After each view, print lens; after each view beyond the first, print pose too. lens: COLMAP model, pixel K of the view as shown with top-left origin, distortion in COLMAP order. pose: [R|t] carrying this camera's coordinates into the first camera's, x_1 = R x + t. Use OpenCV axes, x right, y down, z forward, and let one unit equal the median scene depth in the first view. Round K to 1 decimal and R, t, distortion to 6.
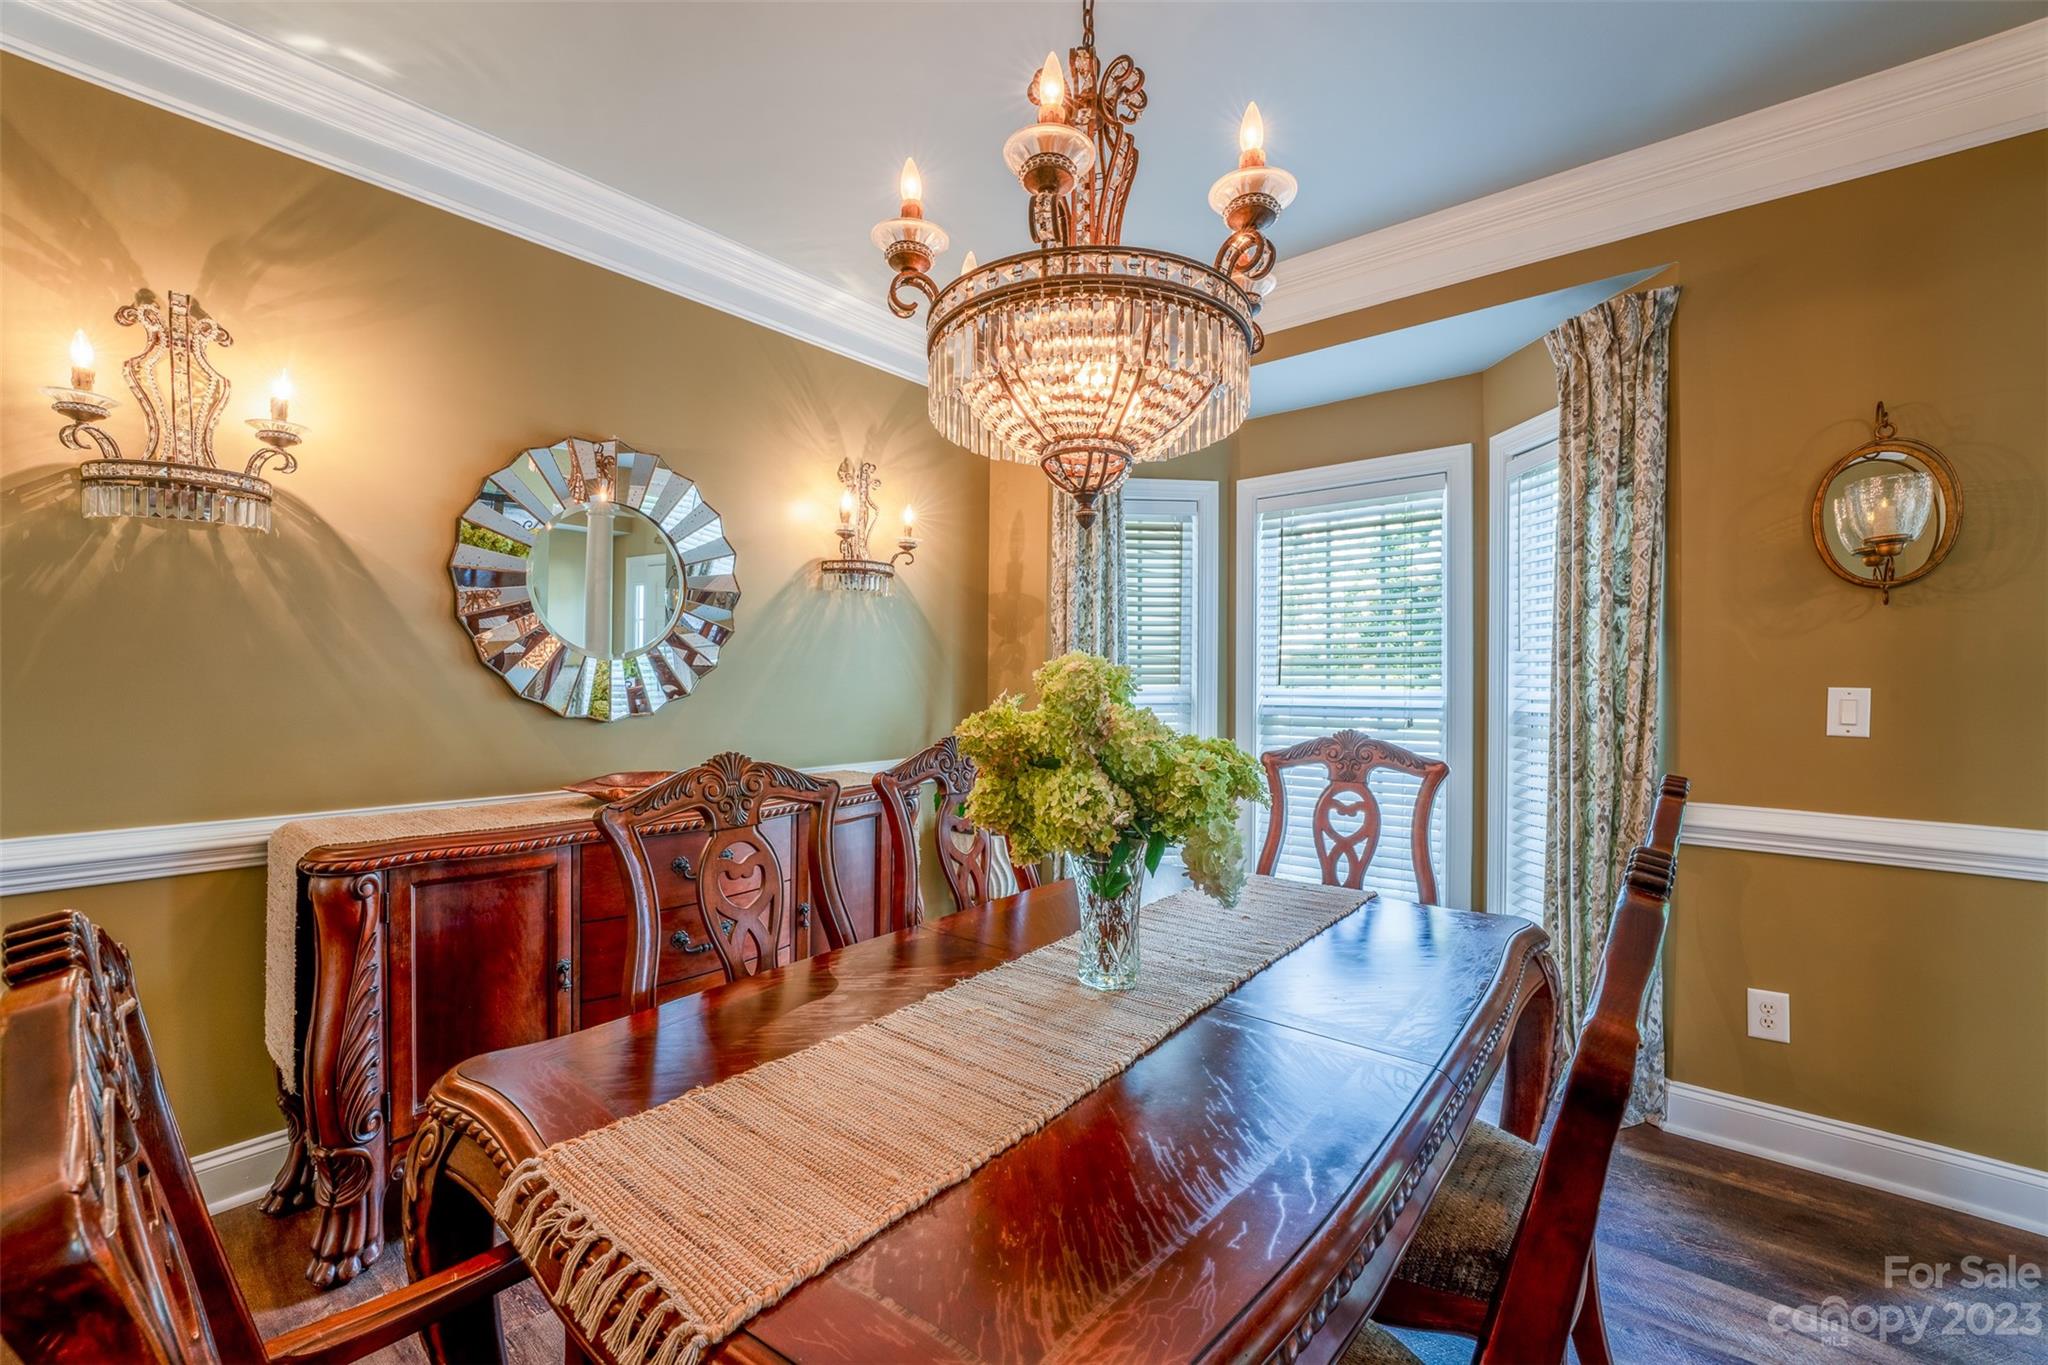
lens RADIAL K [[850.0, 0, 1024.0], [0, 850.0, 682.5], [0, 0, 1]] dist [-0.003747, -0.000133]
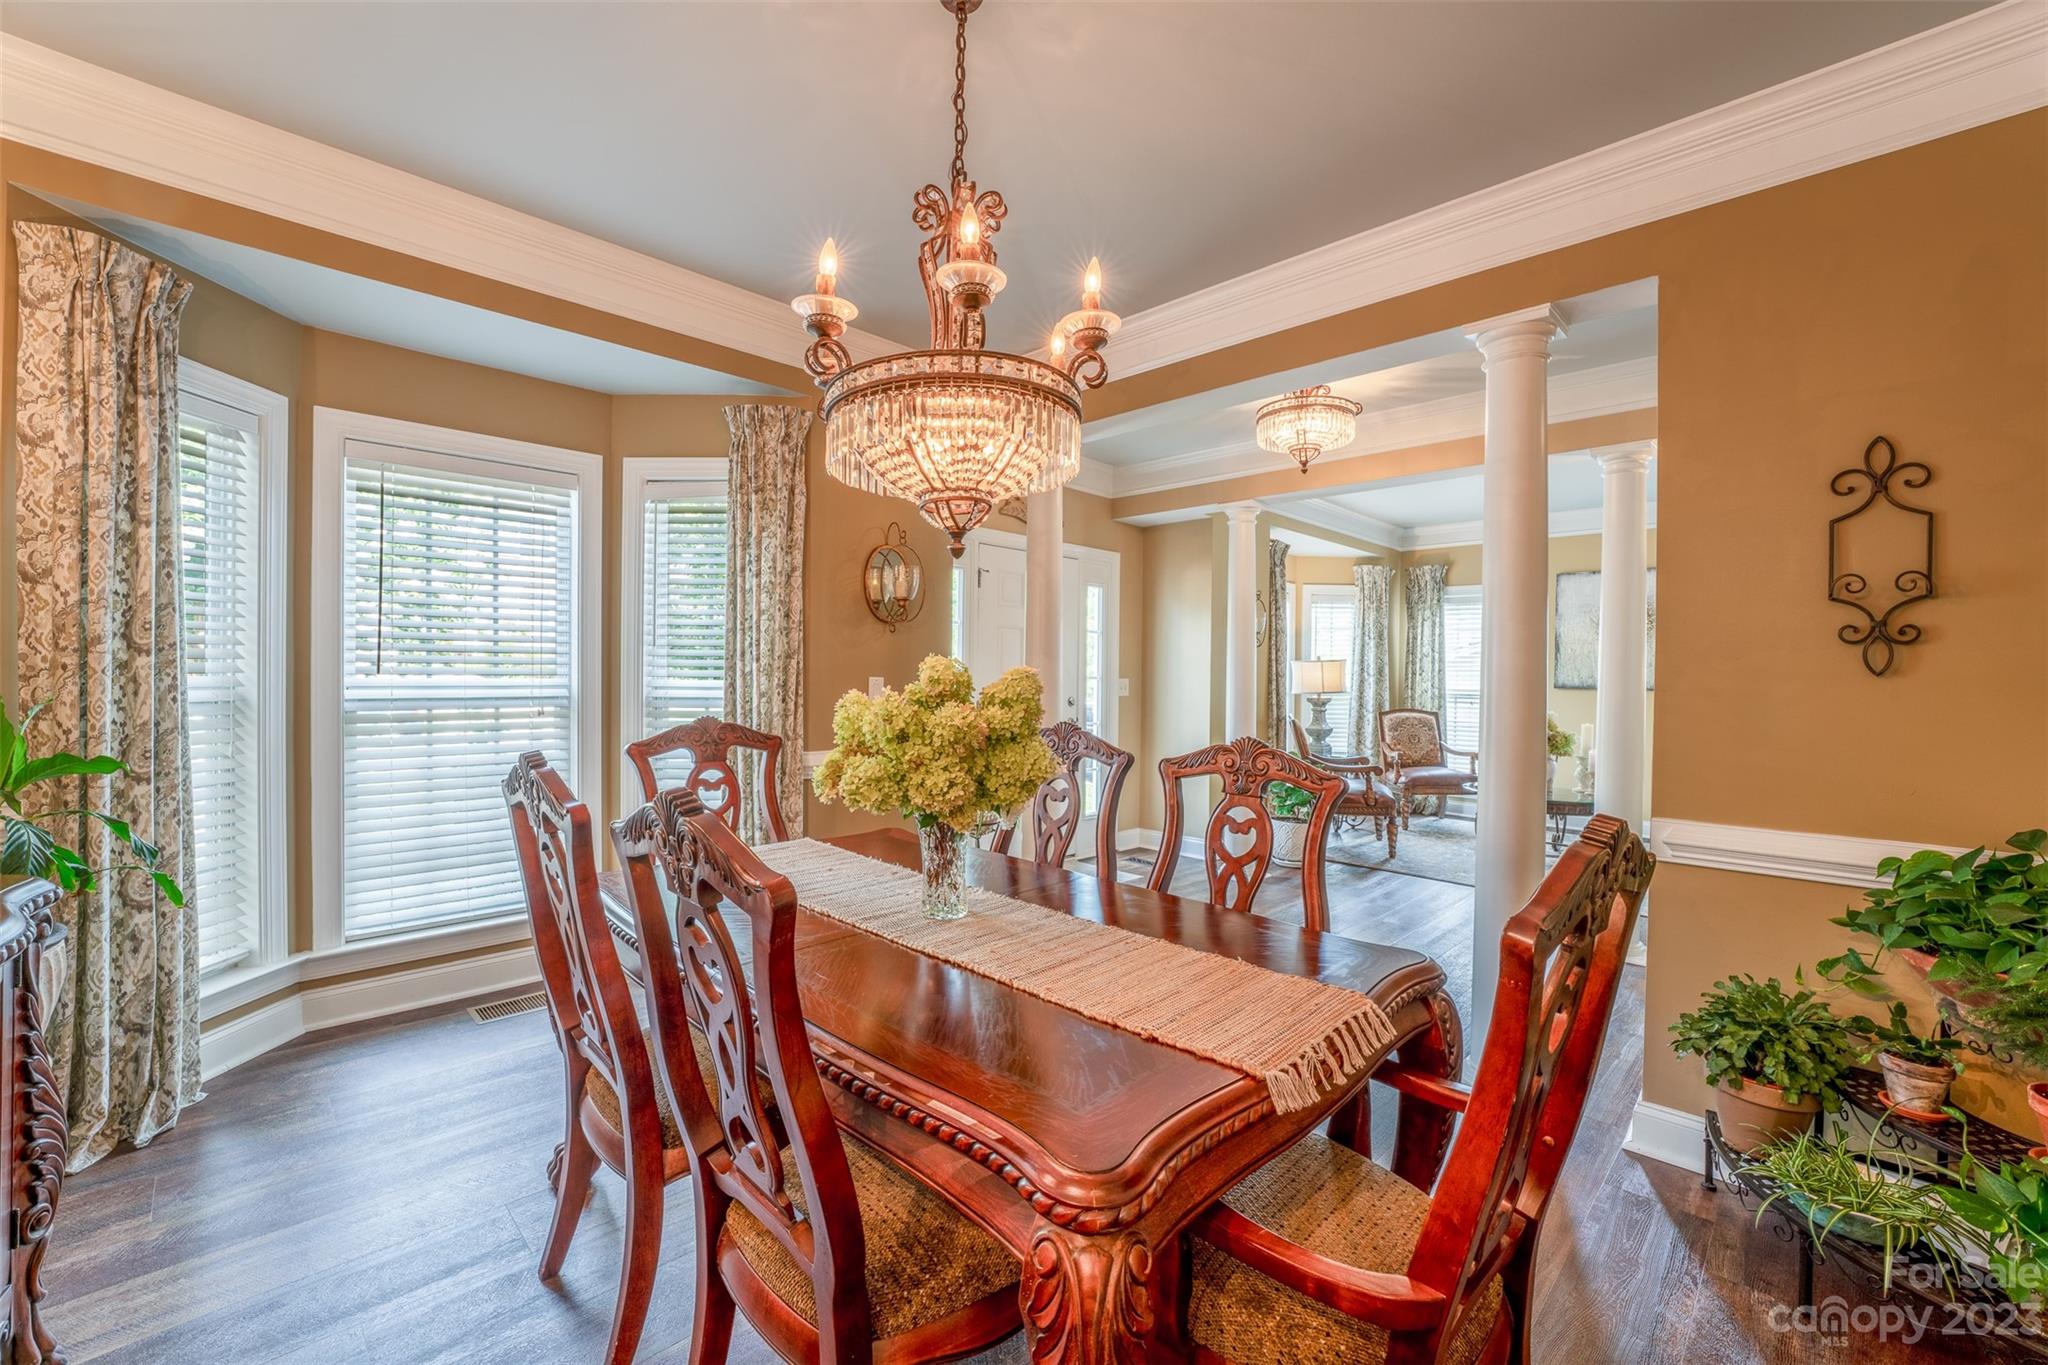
lens RADIAL K [[850.0, 0, 1024.0], [0, 850.0, 682.5], [0, 0, 1]] dist [-0.003747, -0.000133]
pose [[0.083358, -0.012897, 0.996436, -0.538767], [-0.007513, 0.999880, 0.013570, -0.006647], [-0.996491, -0.008617, 0.083251, 0.363051]]
